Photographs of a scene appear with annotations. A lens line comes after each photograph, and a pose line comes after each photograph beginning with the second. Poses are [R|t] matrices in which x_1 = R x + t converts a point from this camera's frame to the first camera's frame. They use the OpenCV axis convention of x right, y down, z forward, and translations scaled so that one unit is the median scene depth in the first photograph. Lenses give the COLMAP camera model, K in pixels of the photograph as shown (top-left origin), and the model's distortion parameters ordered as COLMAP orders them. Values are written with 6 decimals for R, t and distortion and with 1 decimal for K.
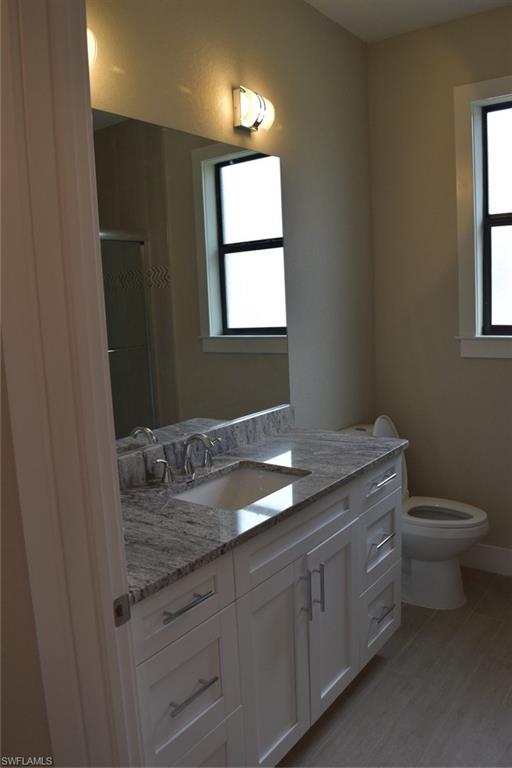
lens RADIAL K [[605.6, 0, 258.3], [0, 605.6, 387.0], [0, 0, 1]] dist [-0.090580, 0.007910]
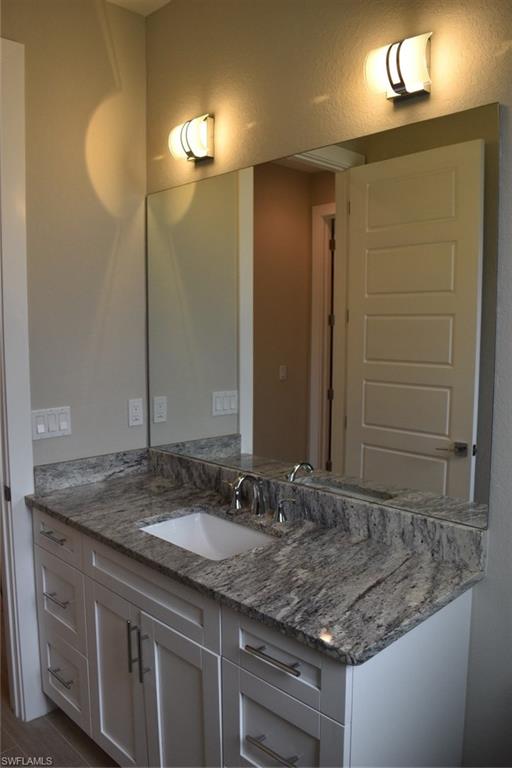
lens RADIAL K [[605.6, 0, 258.8], [0, 605.6, 380.9], [0, 0, 1]] dist [-0.090580, 0.007910]
pose [[-0.165419, 0.128487, -0.977818, 0.853035], [-0.145102, 0.977516, 0.152994, -0.227194], [0.975491, 0.167191, -0.143056, 1.169922]]
